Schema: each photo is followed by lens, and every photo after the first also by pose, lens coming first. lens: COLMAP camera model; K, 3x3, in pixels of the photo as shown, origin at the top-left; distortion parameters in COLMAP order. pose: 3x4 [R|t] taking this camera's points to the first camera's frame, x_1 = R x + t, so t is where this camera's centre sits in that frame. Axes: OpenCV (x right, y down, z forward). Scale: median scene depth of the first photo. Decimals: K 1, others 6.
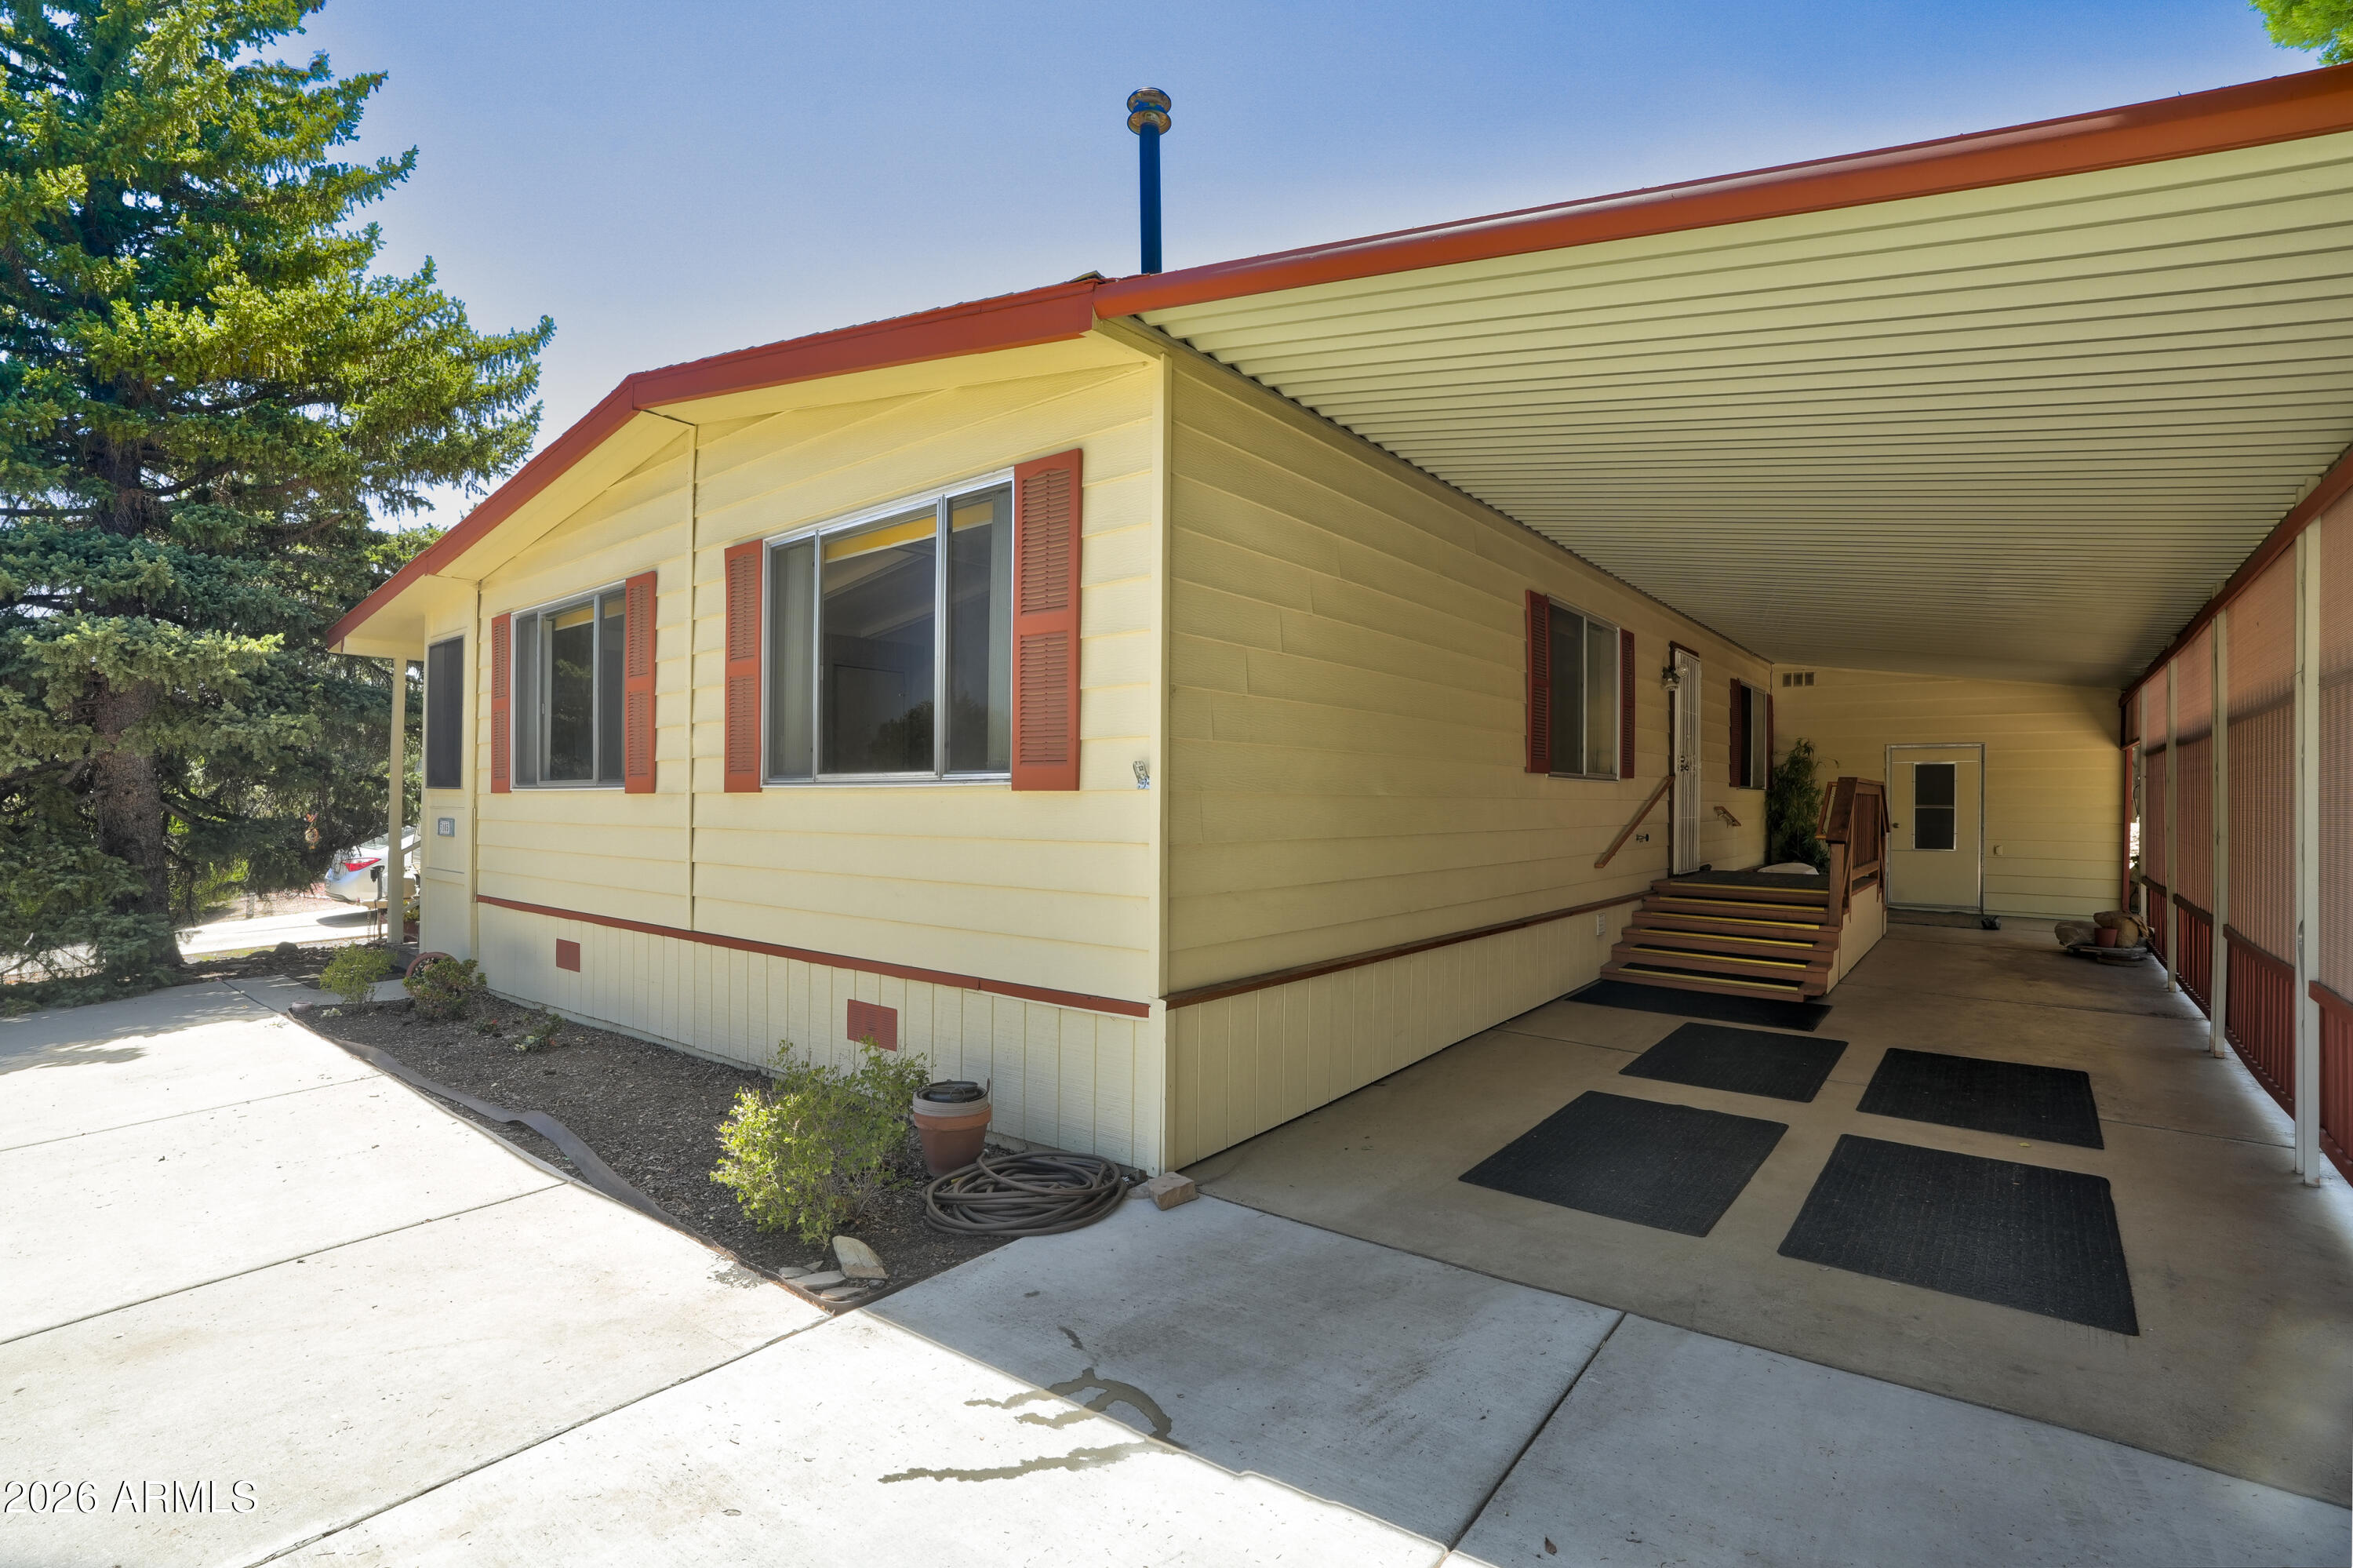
lens RADIAL K [[1078.0, 0, 1176.5], [0, 1078.0, 784.0], [0, 0, 1]] dist [-0.058508, 0.020745]
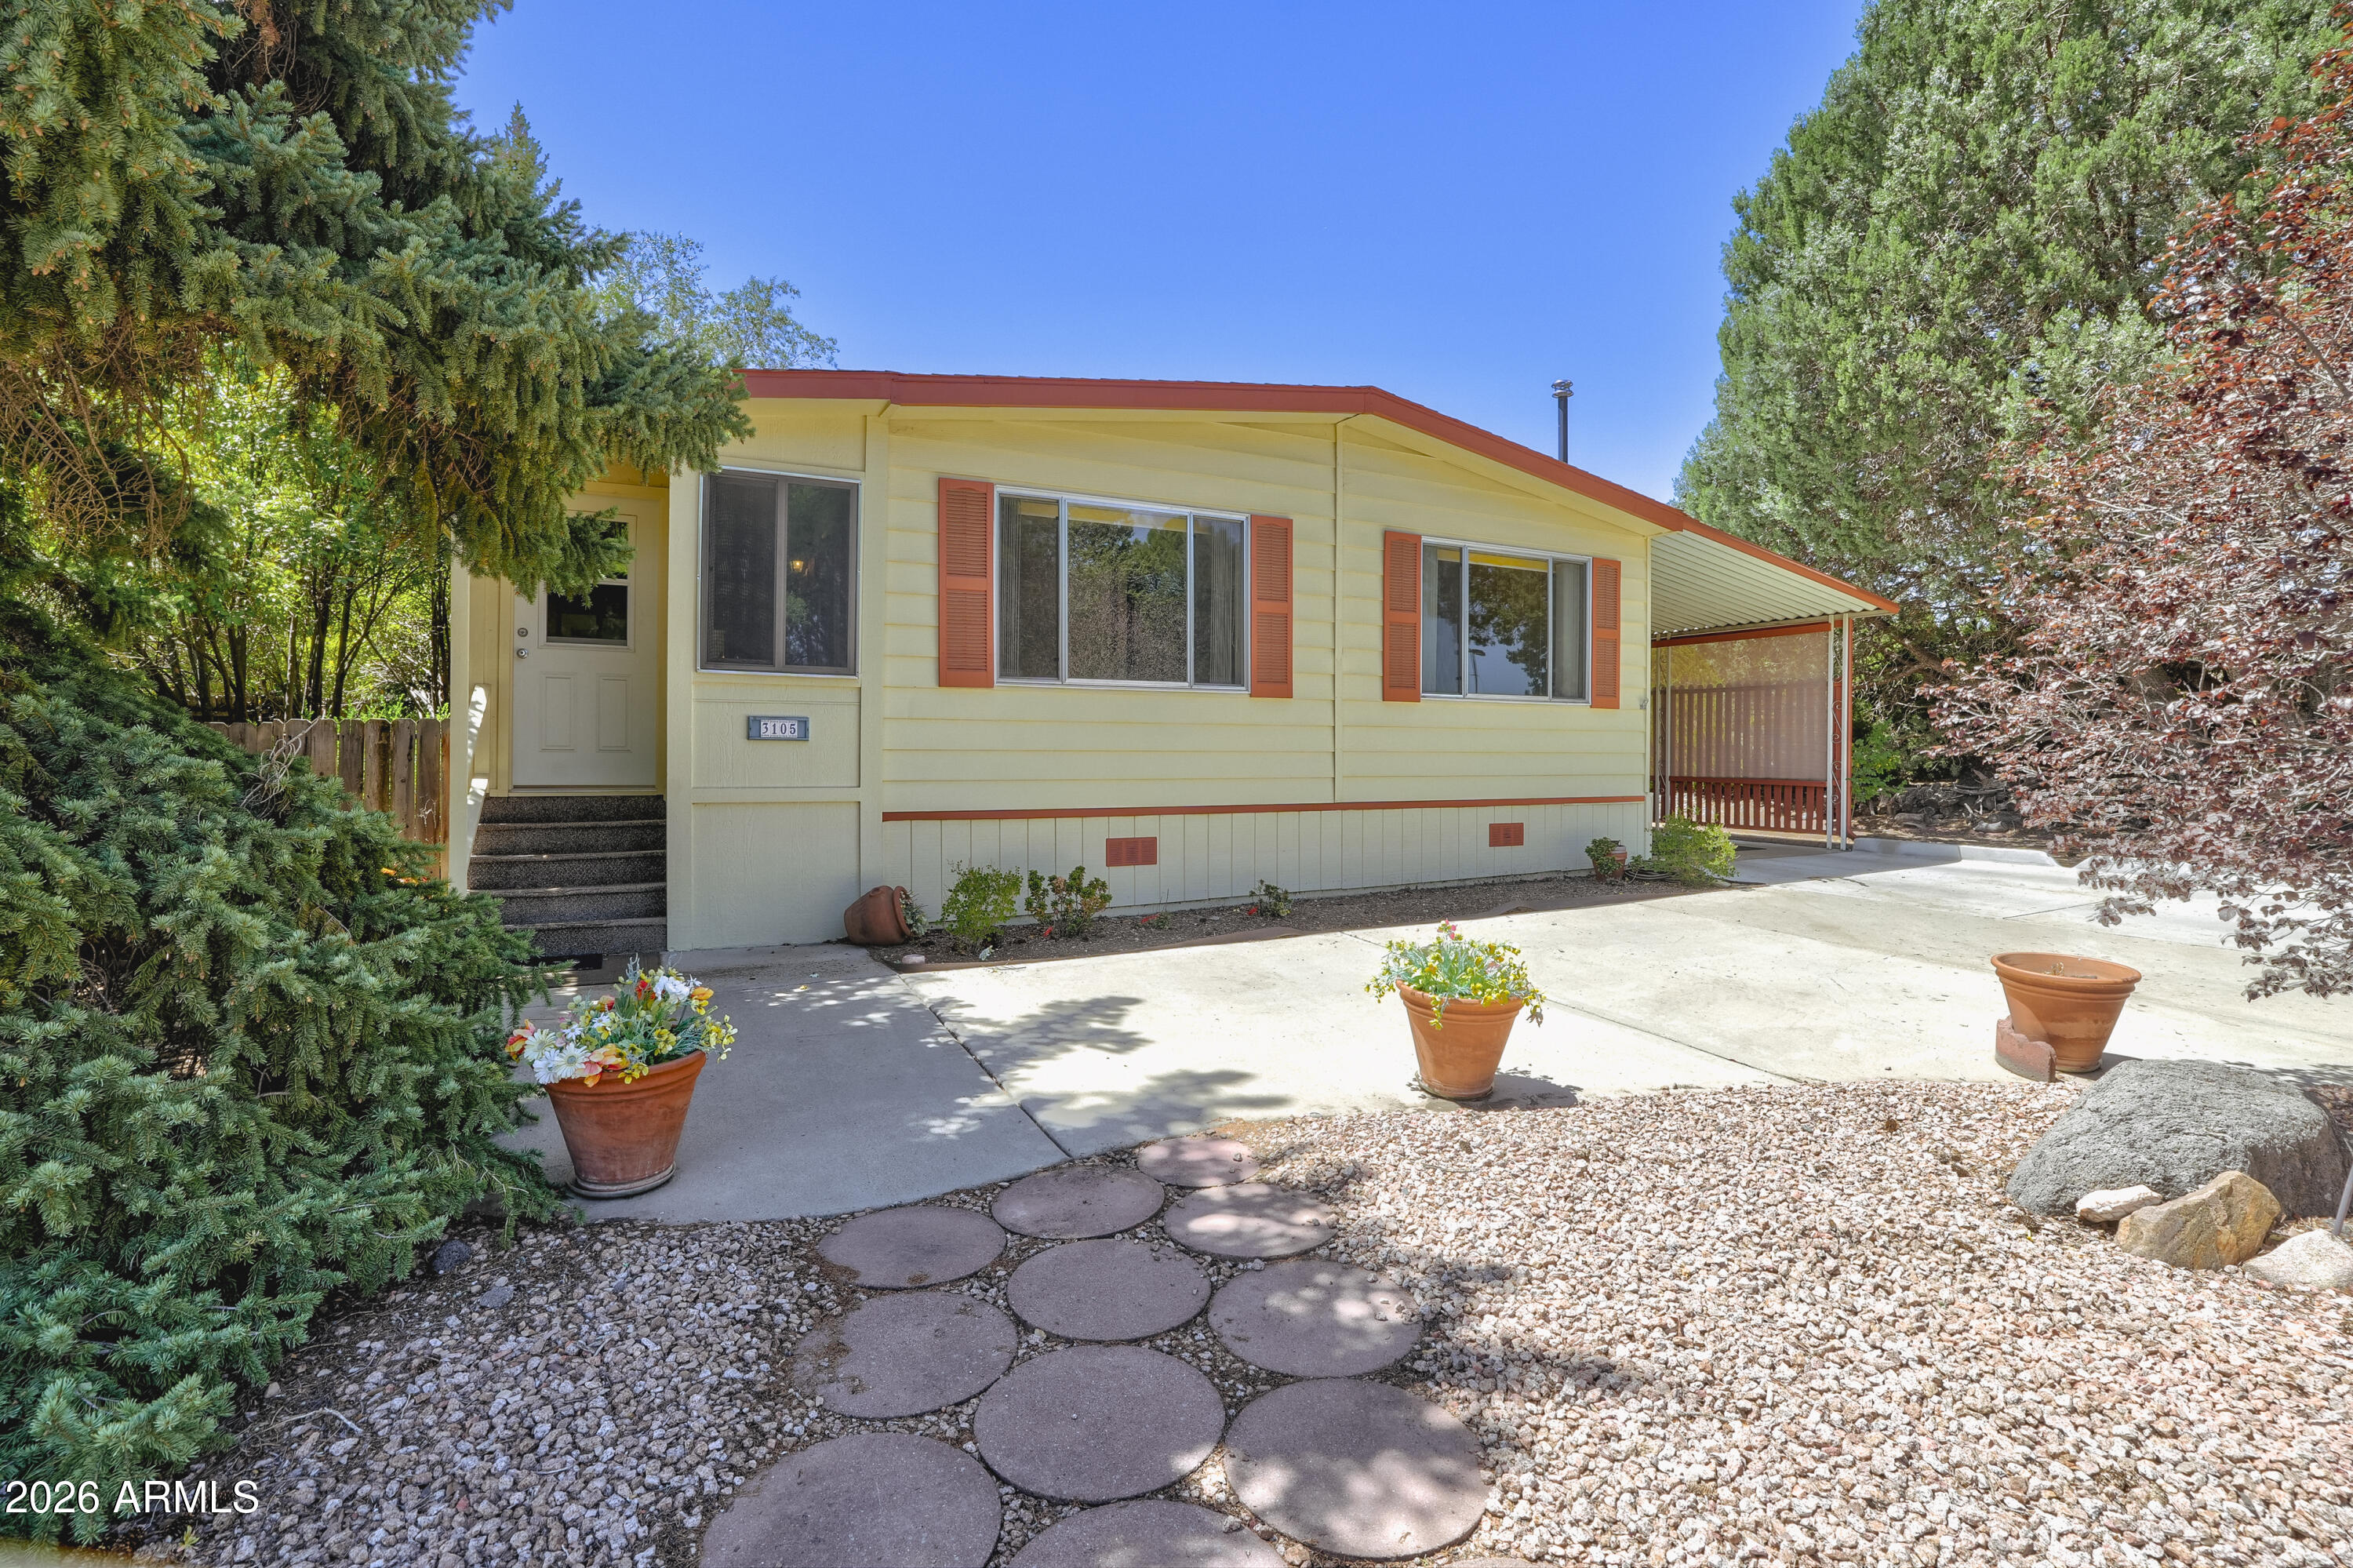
lens RADIAL K [[1078.0, 0, 1176.5], [0, 1078.0, 784.0], [0, 0, 1]] dist [-0.058508, 0.020745]
pose [[0.424898, -0.022954, 0.904950, -1.834240], [-0.009164, 0.999518, 0.029656, 0.078427], [-0.905195, -0.020894, 0.424483, 0.632314]]
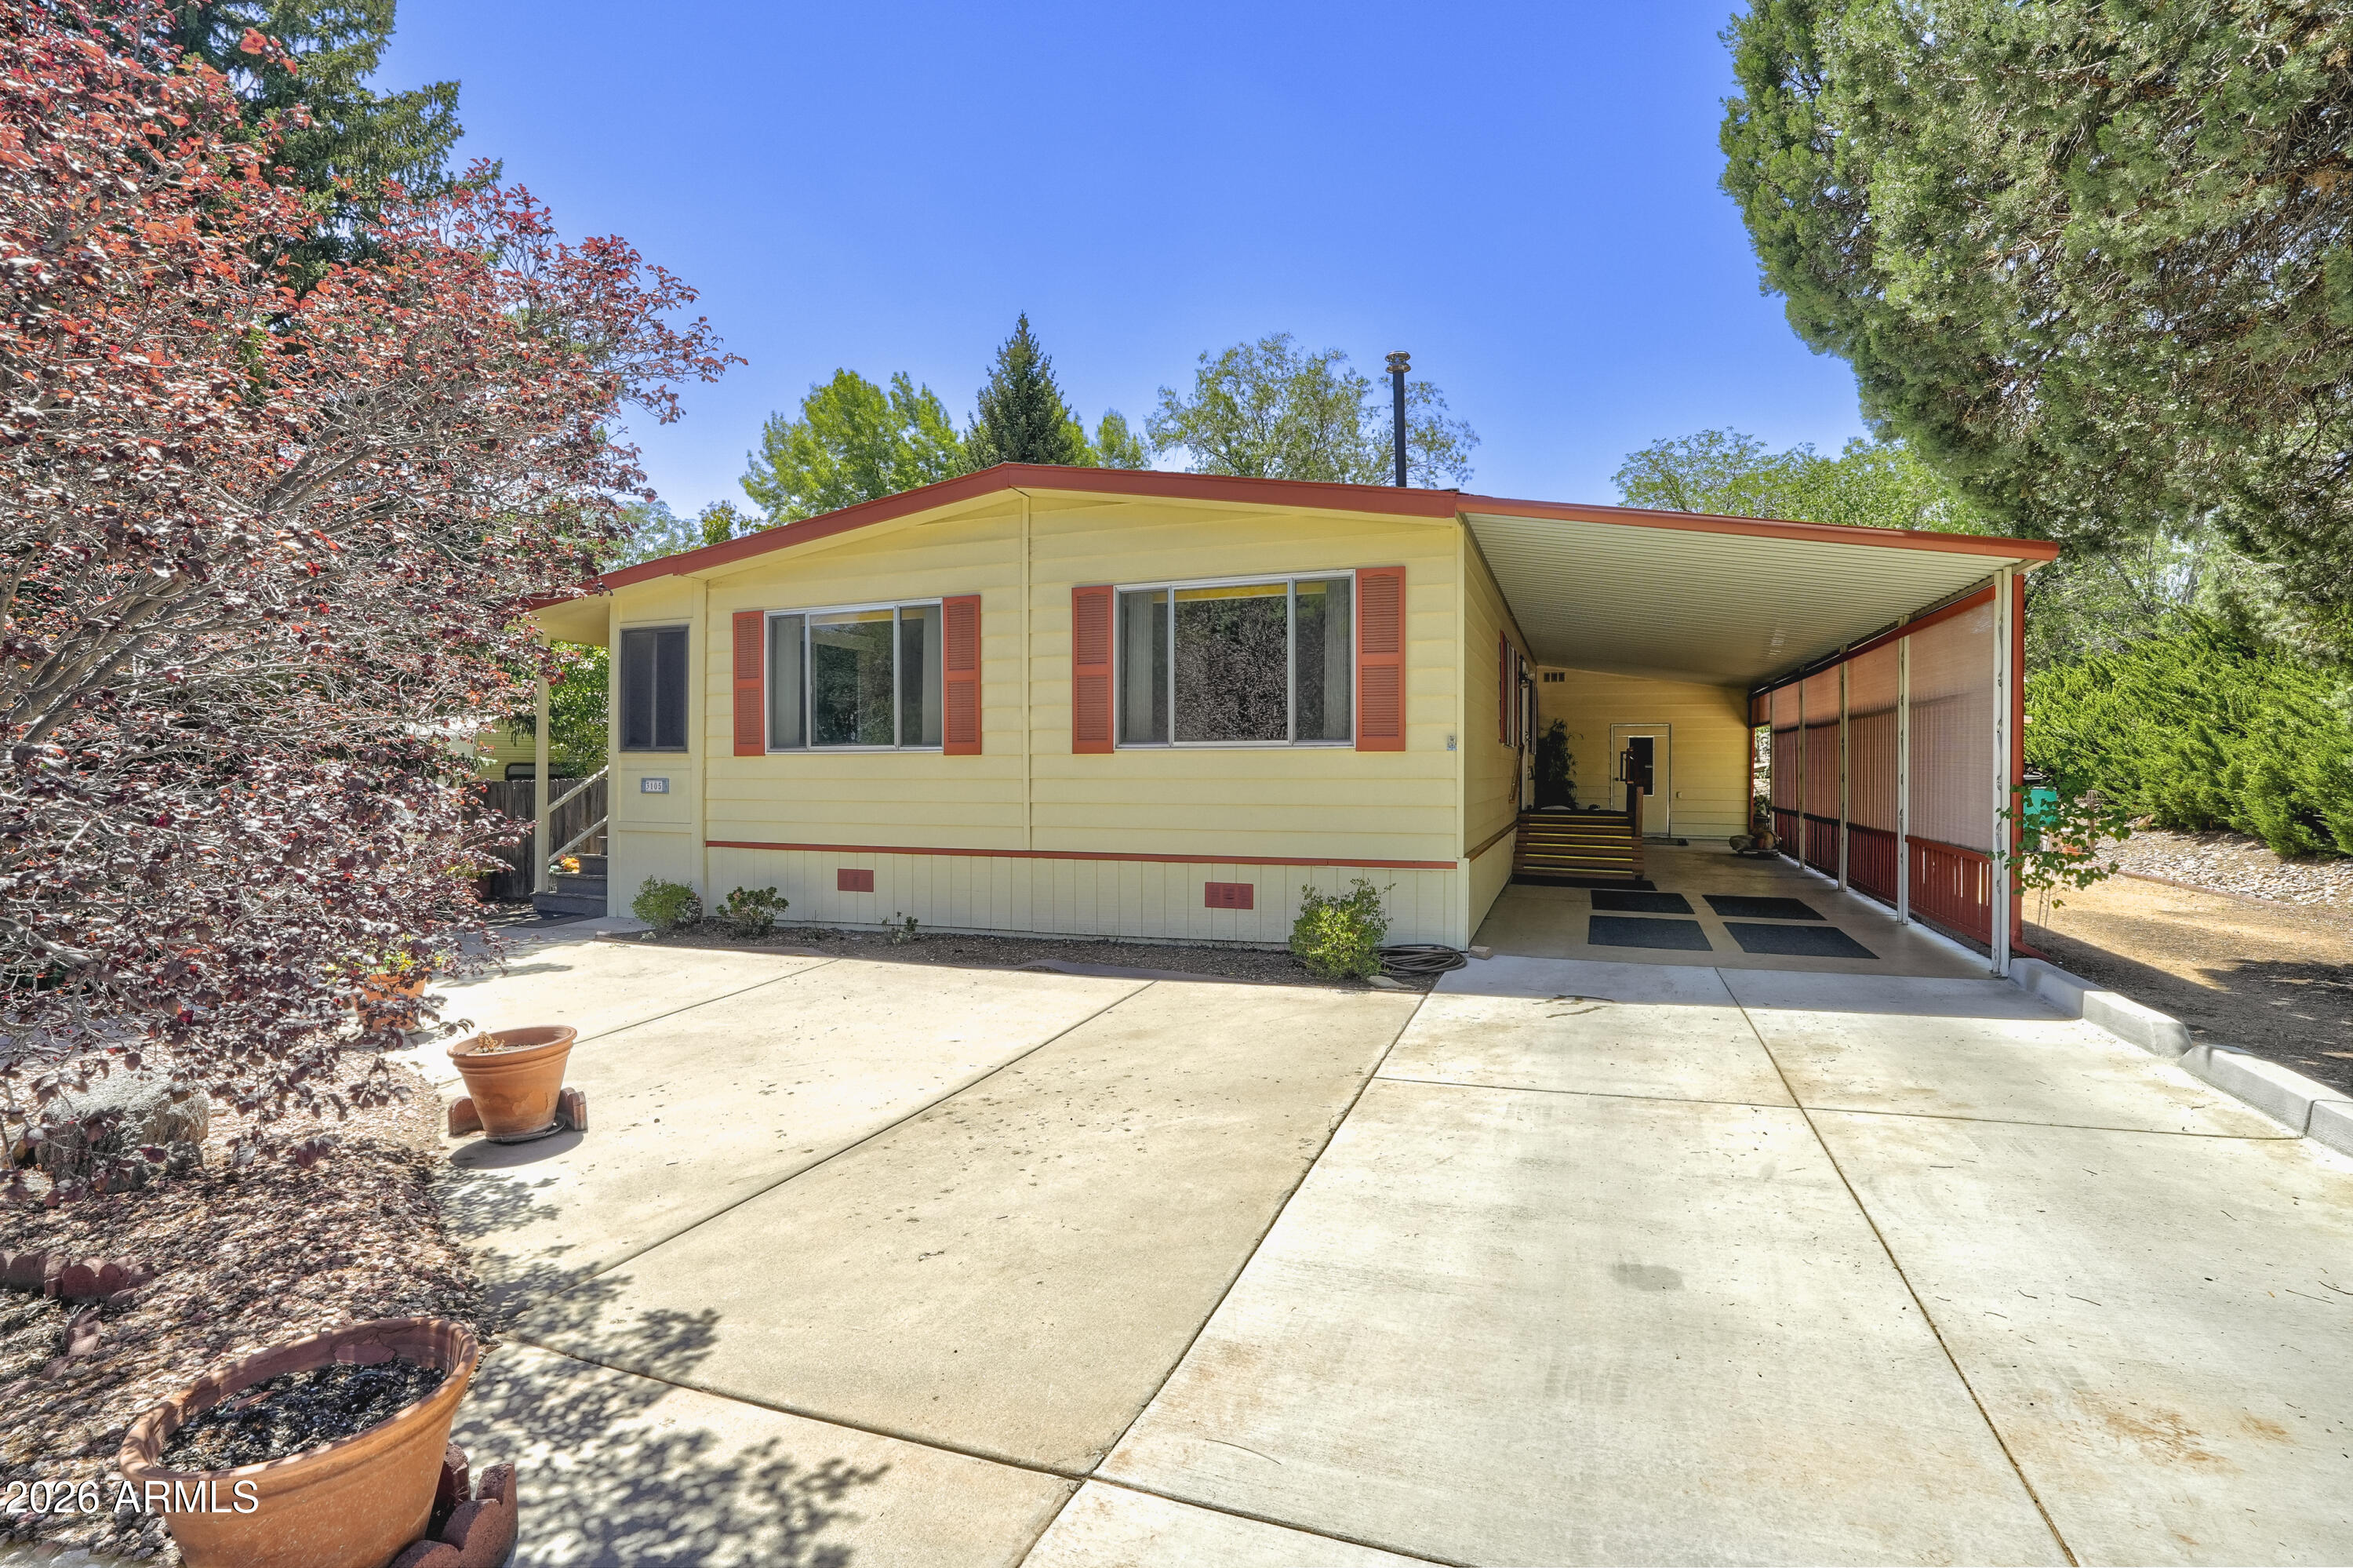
lens RADIAL K [[1078.0, 0, 1176.5], [0, 1078.0, 784.0], [0, 0, 1]] dist [-0.058508, 0.020745]
pose [[0.950577, -0.009822, 0.310333, -0.743531], [0.001283, 0.999615, 0.027709, 0.007967], [-0.310486, -0.025942, 0.950224, -0.454850]]
